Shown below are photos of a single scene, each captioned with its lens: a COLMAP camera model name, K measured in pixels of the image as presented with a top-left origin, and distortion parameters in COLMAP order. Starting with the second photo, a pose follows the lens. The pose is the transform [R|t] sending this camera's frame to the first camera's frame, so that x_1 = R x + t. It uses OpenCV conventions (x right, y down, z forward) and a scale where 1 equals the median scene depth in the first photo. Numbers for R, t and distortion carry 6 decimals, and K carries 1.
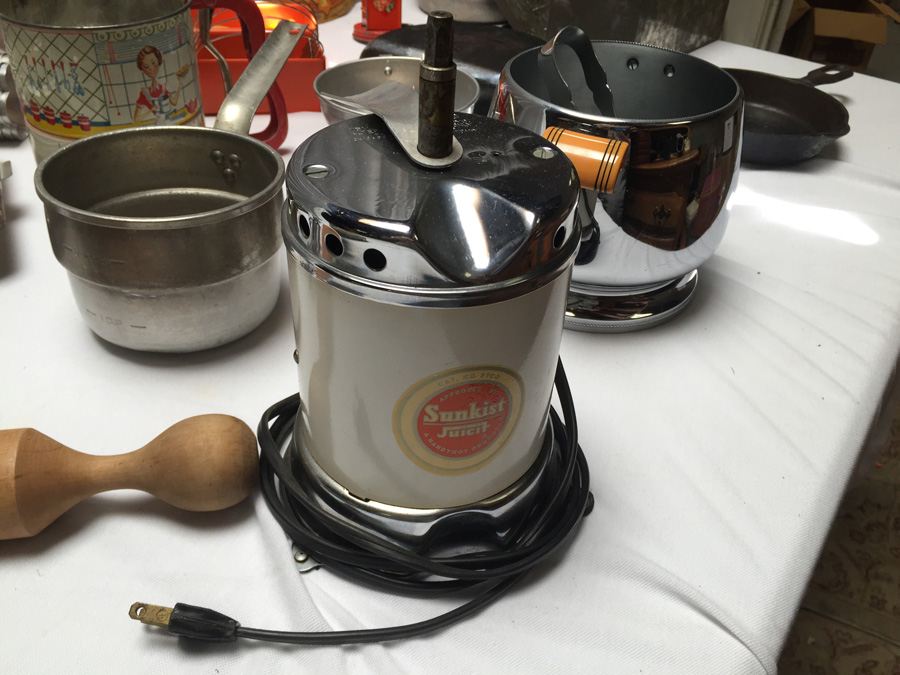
lens RADIAL K [[786.1, 0, 446.8], [0, 786.1, 338.4], [0, 0, 1]] dist [0.070061, -0.117098]
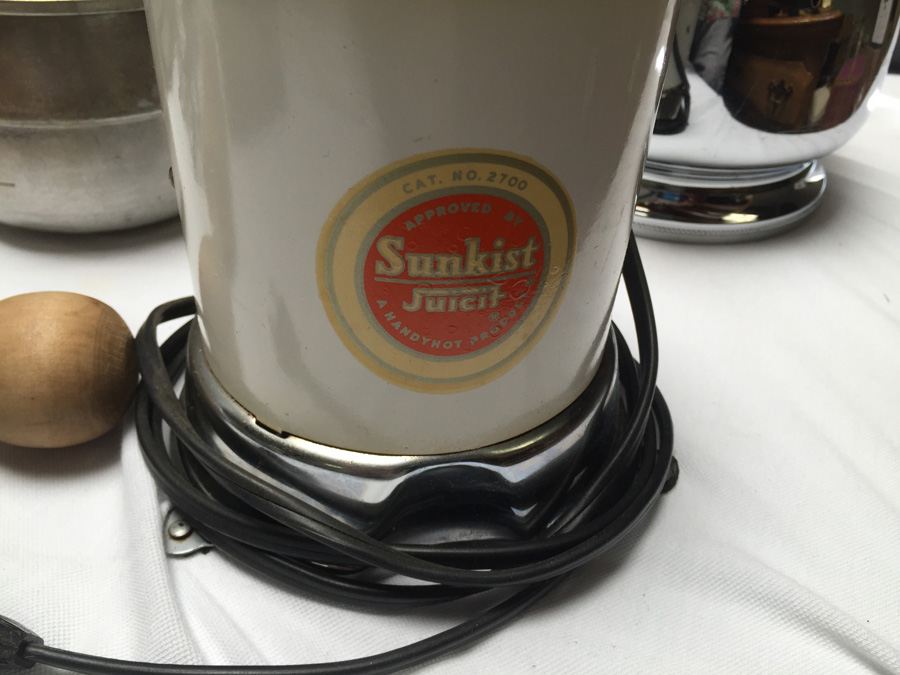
lens RADIAL K [[786.1, 0, 456.4], [0, 786.1, 342.5], [0, 0, 1]] dist [0.070061, -0.117098]
pose [[0.997863, 0.048903, -0.043336, 0.041428], [-0.049086, 0.998790, -0.003173, 0.129847], [0.043129, 0.005293, 0.999056, 0.423726]]
